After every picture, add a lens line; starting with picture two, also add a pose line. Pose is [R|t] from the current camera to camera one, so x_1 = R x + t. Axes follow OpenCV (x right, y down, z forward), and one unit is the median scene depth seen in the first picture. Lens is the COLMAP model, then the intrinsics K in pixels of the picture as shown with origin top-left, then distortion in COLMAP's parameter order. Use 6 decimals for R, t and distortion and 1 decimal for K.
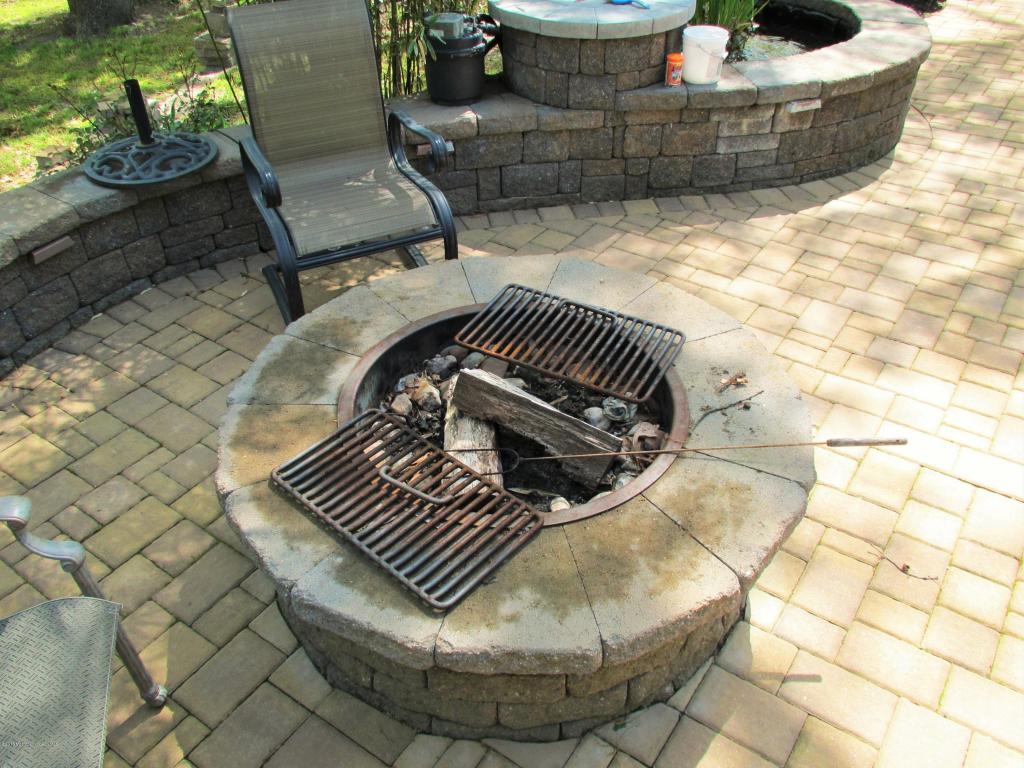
lens RADIAL K [[837.0, 0, 512.0], [0, 837.0, 384.0], [0, 0, 1]] dist [-0.012980, -0.003808]
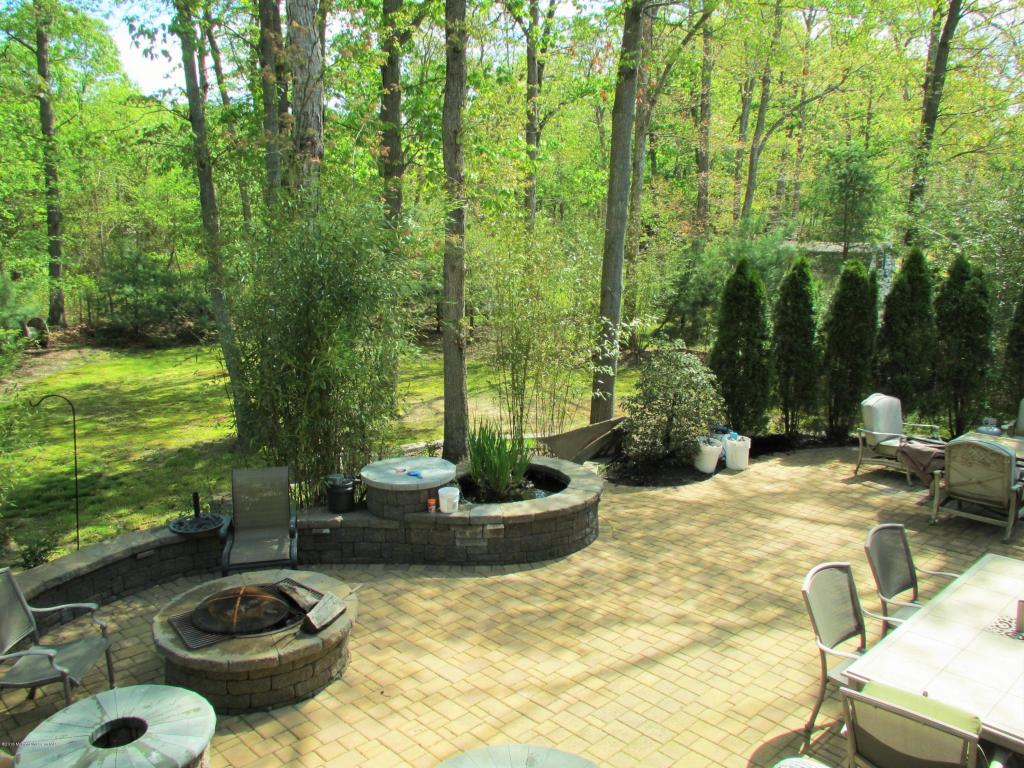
lens RADIAL K [[873.5, 0, 512.0], [0, 873.5, 384.0], [0, 0, 1]] dist [-0.008979, 0.000432]
pose [[0.975869, 0.048650, -0.212869, 0.839012], [-0.139727, 0.888271, -0.437551, 0.298781], [0.167799, 0.456736, 0.873634, -1.062461]]
